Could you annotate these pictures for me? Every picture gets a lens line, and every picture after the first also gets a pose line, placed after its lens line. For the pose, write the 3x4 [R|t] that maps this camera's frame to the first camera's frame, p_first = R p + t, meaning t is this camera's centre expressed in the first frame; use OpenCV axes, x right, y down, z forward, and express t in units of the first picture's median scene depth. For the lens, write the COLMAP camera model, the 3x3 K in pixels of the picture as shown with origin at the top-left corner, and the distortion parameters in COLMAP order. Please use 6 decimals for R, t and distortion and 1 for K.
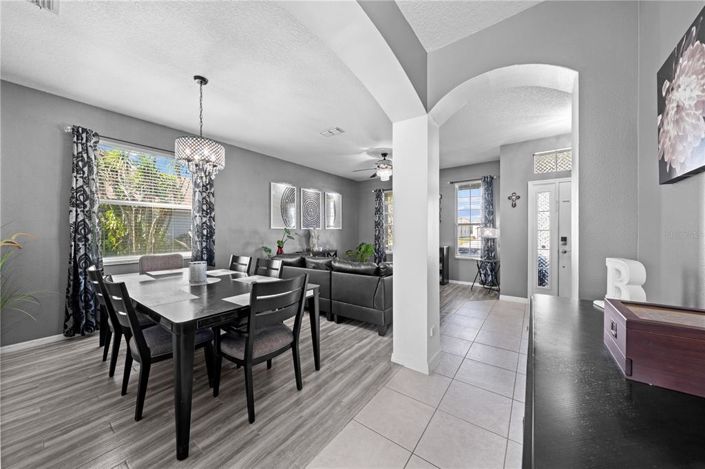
lens RADIAL K [[244.1, 0, 352.4], [0, 244.1, 233.7], [0, 0, 1]] dist [-0.001531, -0.000013]
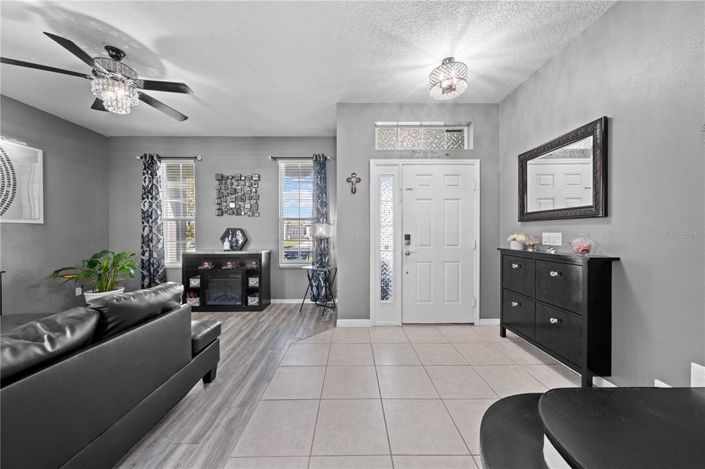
lens RADIAL K [[239.8, 0, 355.3], [0, 239.8, 232.0], [0, 0, 1]] dist [-0.000303, 0.000082]
pose [[0.789105, -0.000695, 0.614258, 0.191421], [0.007471, 0.999936, -0.008466, 0.007674], [-0.614213, 0.011270, 0.789060, 0.361250]]
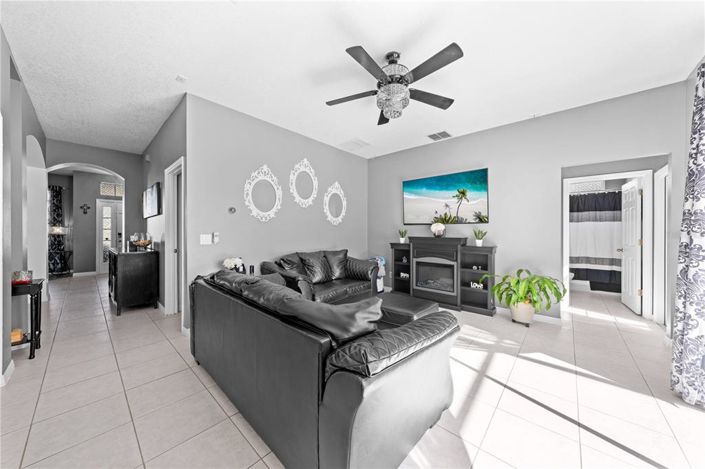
lens RADIAL K [[239.8, 0, 349.9], [0, 239.8, 236.7], [0, 0, 1]] dist [-0.000303, 0.000082]
pose [[0.087004, -0.009391, 0.996164, -0.564372], [0.001578, 0.999956, 0.009289, 0.019590], [-0.996207, 0.000764, 0.087015, -0.640822]]
